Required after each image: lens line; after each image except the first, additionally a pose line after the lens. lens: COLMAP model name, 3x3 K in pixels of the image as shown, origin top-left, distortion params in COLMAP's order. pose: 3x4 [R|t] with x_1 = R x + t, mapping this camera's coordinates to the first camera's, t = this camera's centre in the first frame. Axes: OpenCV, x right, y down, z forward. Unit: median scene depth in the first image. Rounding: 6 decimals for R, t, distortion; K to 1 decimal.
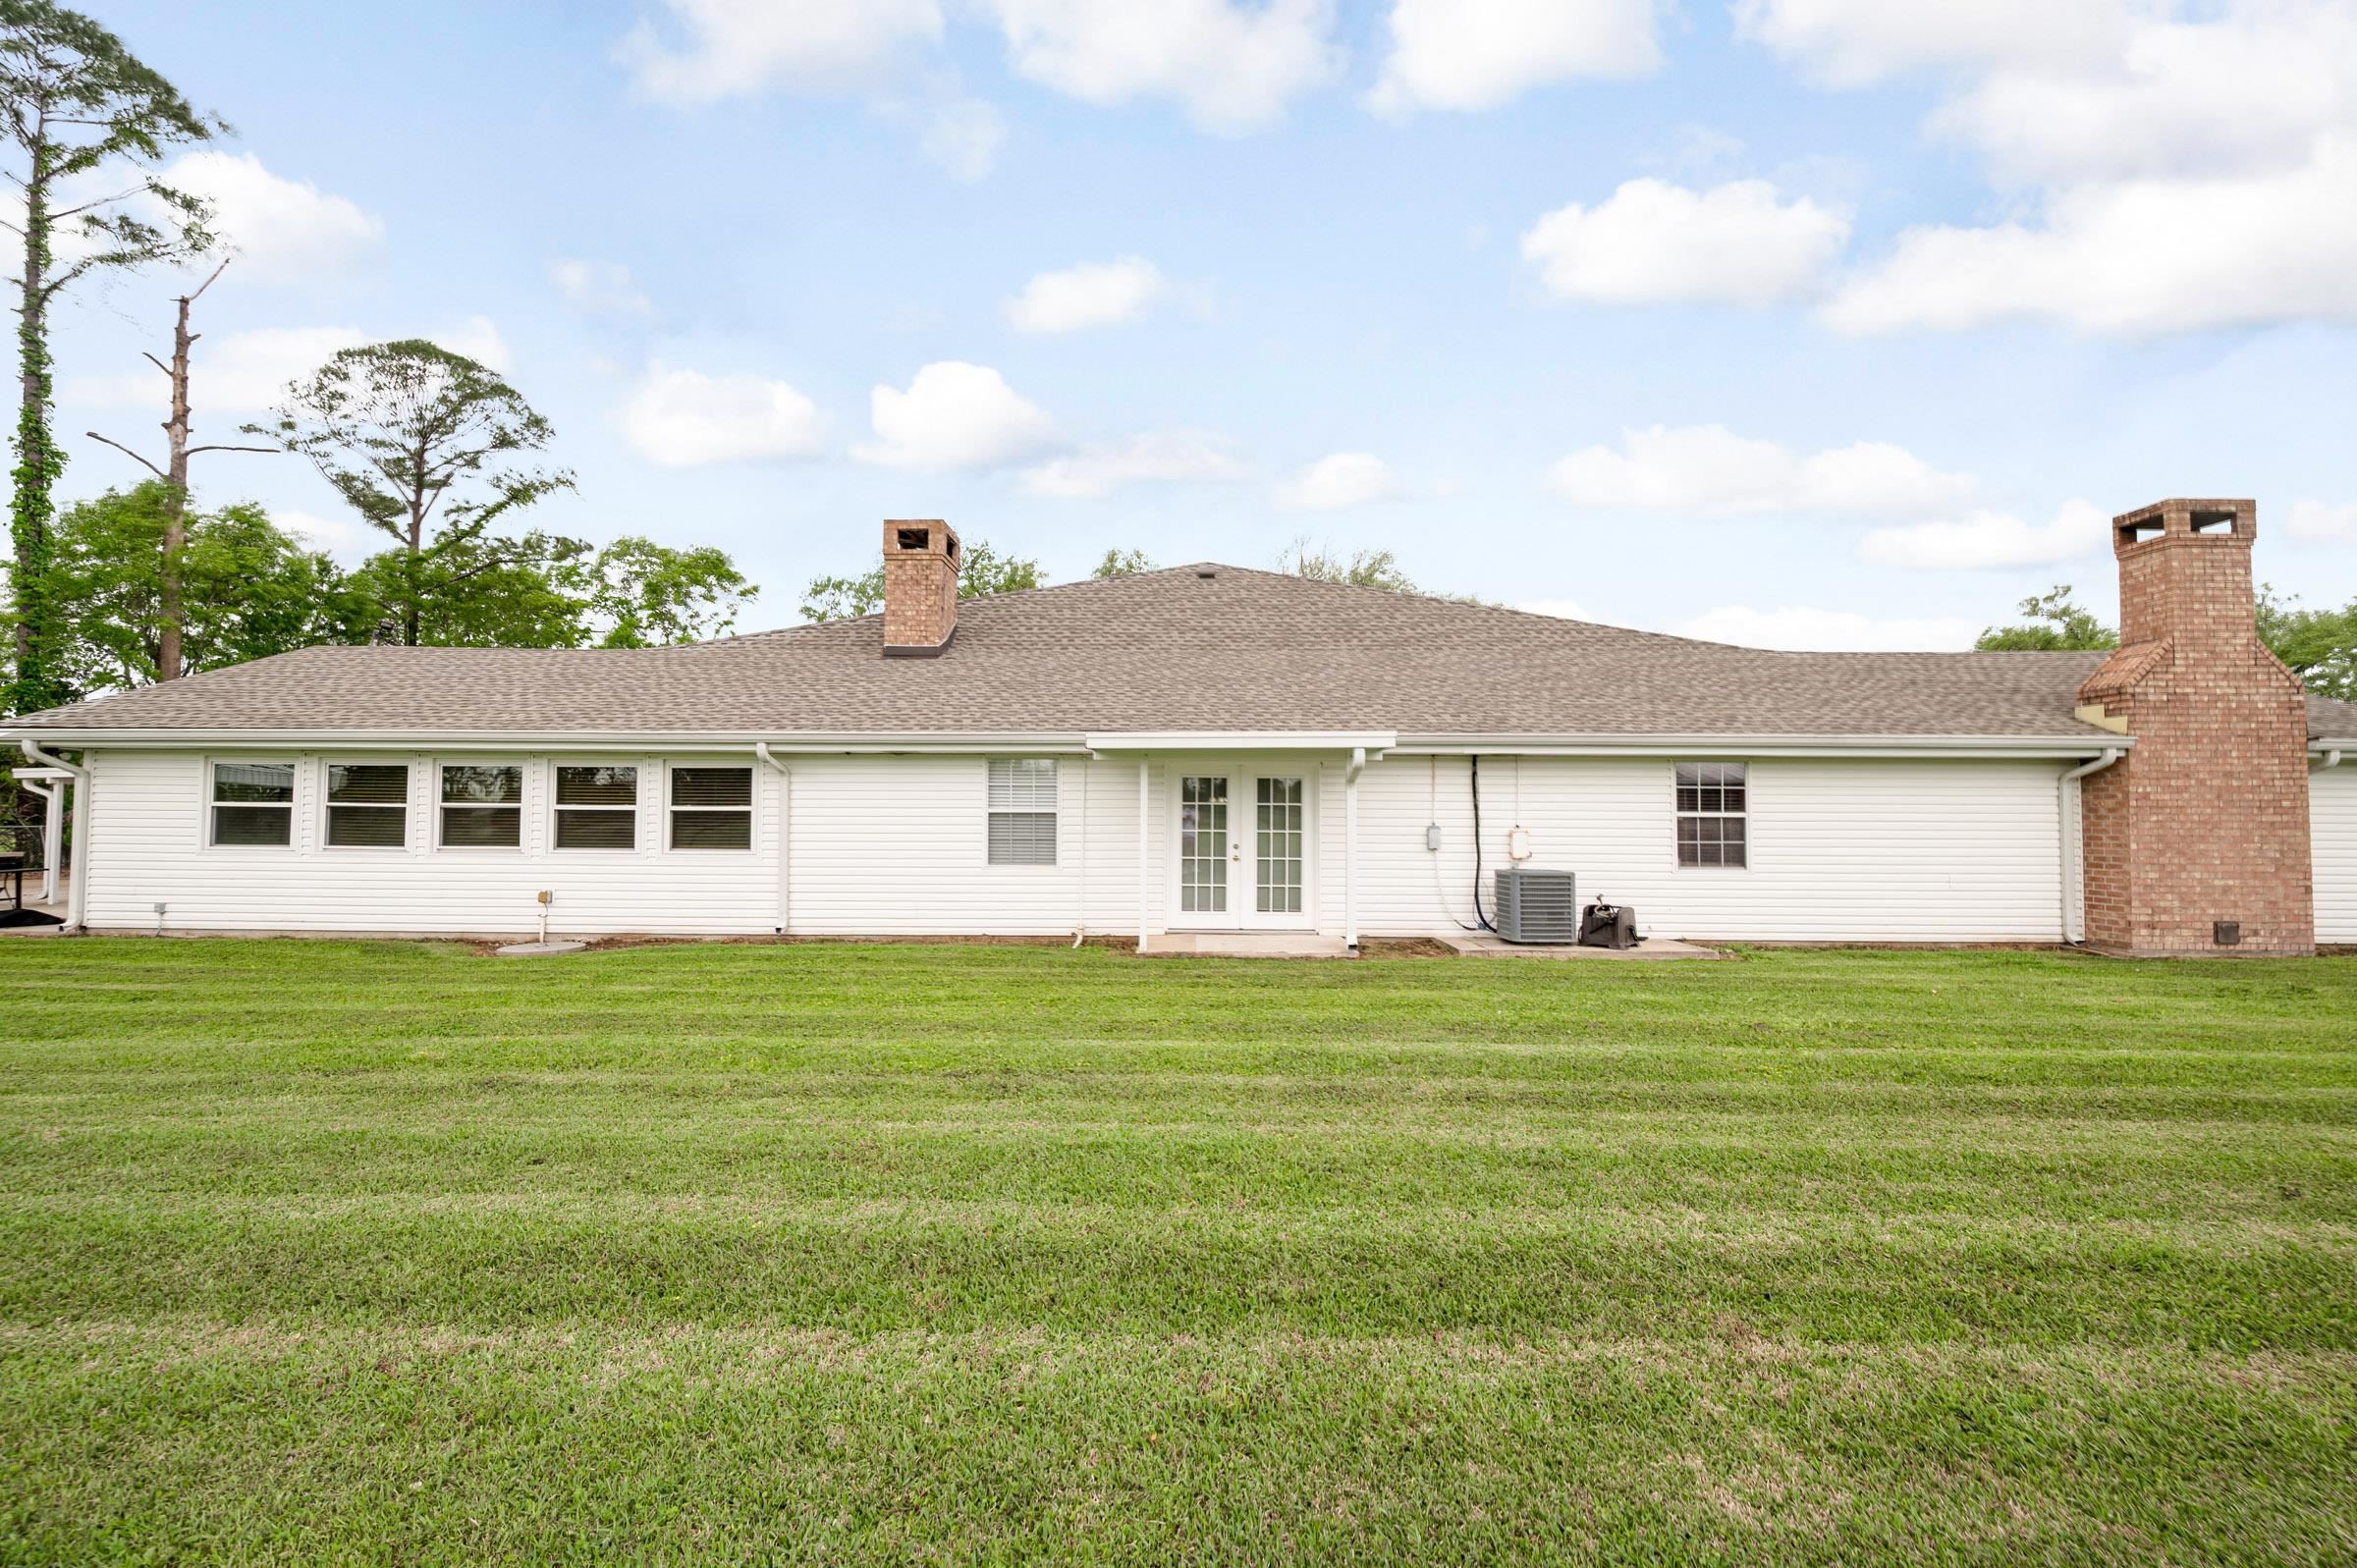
lens RADIAL K [[967.8, 0, 1169.0], [0, 967.8, 781.5], [0, 0, 1]] dist [0.001809, -0.008121]
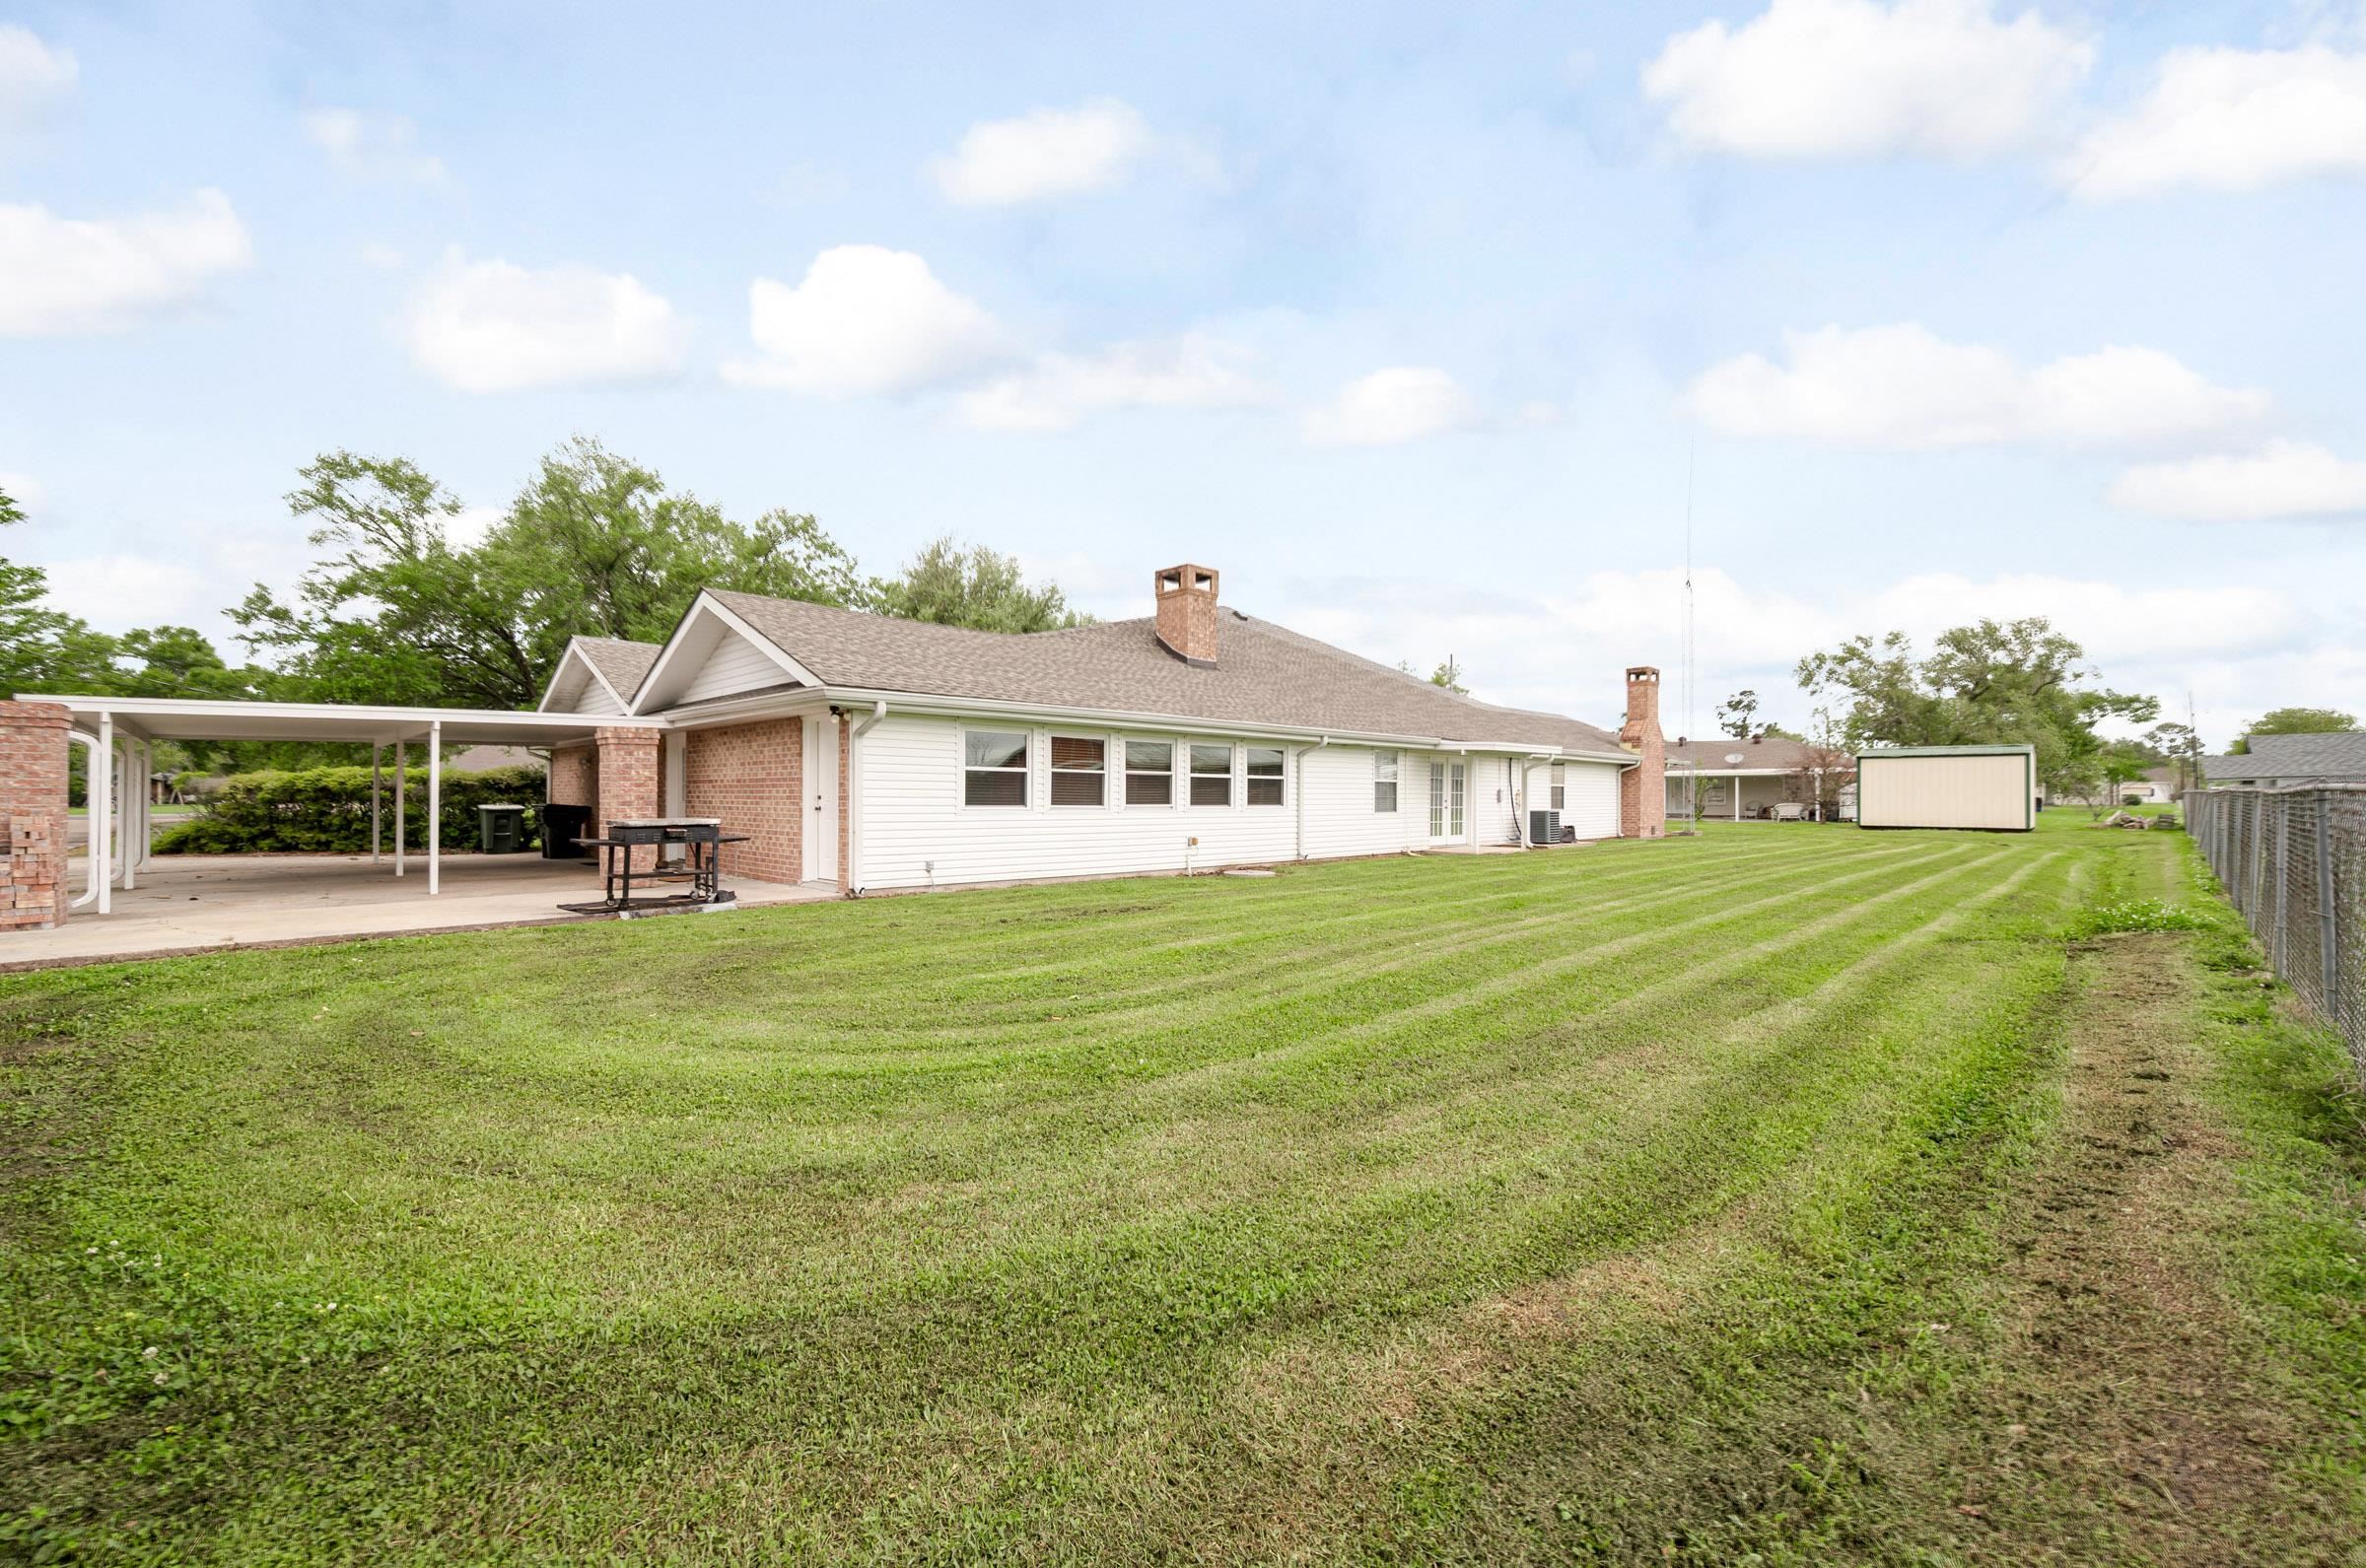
lens RADIAL K [[971.5, 0, 1173.5], [0, 971.5, 781.5], [0, 0, 1]] dist [0.001809, -0.008121]
pose [[0.693541, 0.008632, 0.720365, -1.644568], [-0.036398, 0.999071, 0.023070, 0.005412], [-0.719497, -0.042220, 0.693211, 0.078900]]
